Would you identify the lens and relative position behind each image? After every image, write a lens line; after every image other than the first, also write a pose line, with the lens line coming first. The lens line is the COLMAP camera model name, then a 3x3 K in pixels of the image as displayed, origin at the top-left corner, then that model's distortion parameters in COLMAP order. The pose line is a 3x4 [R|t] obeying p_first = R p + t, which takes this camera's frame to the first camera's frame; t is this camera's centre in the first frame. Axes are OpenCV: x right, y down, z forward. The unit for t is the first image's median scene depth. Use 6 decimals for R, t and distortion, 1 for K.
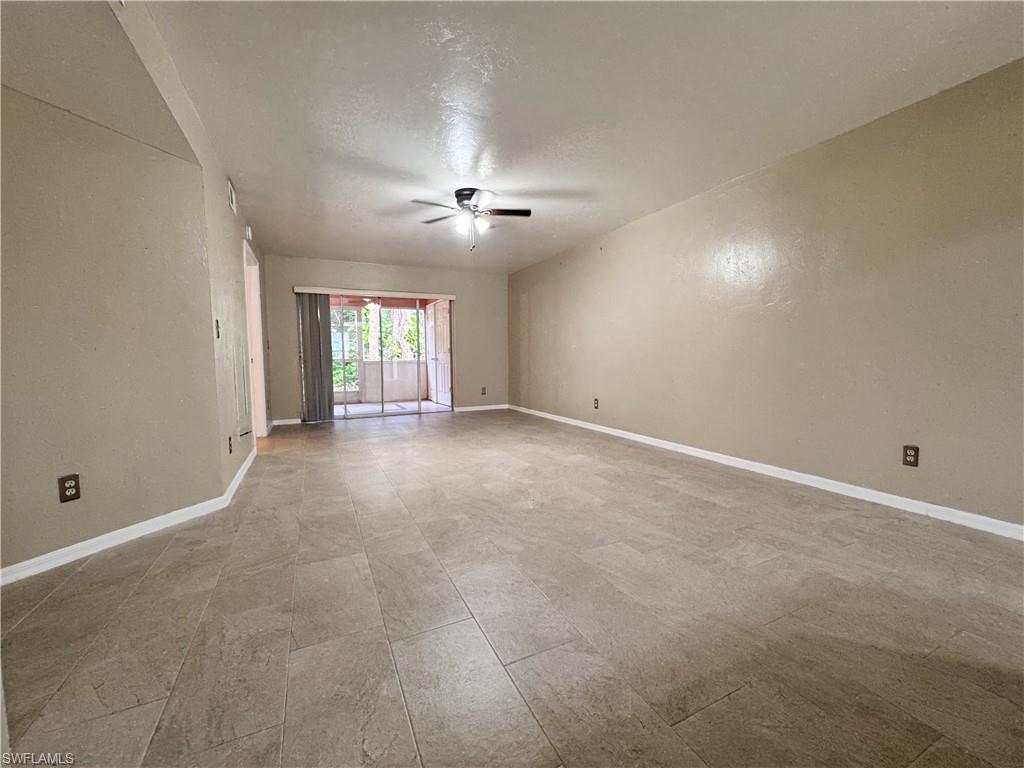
lens RADIAL K [[410.8, 0, 511.2], [0, 410.8, 385.2], [0, 0, 1]] dist [-0.001887, -0.000182]
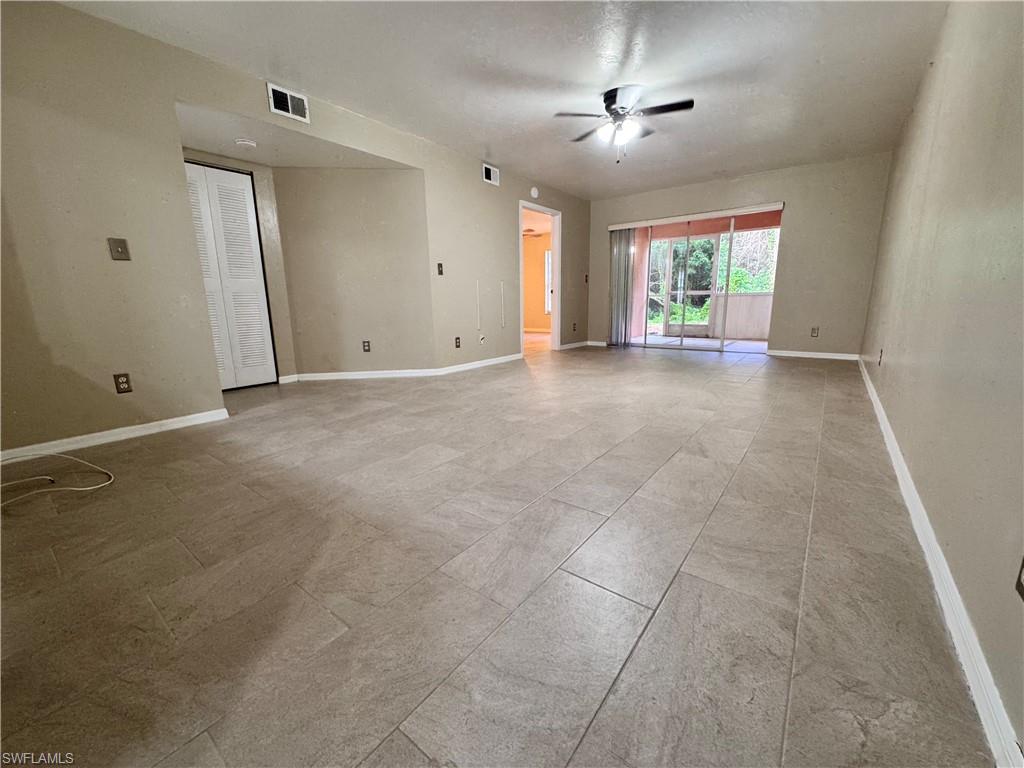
lens RADIAL K [[410.8, 0, 511.2], [0, 410.8, 385.2], [0, 0, 1]] dist [-0.001887, -0.000182]
pose [[0.443738, 0.182220, -0.877435, 1.084043], [-0.050549, 0.982640, 0.178505, 0.013641], [0.894730, -0.034856, 0.445246, 0.571605]]
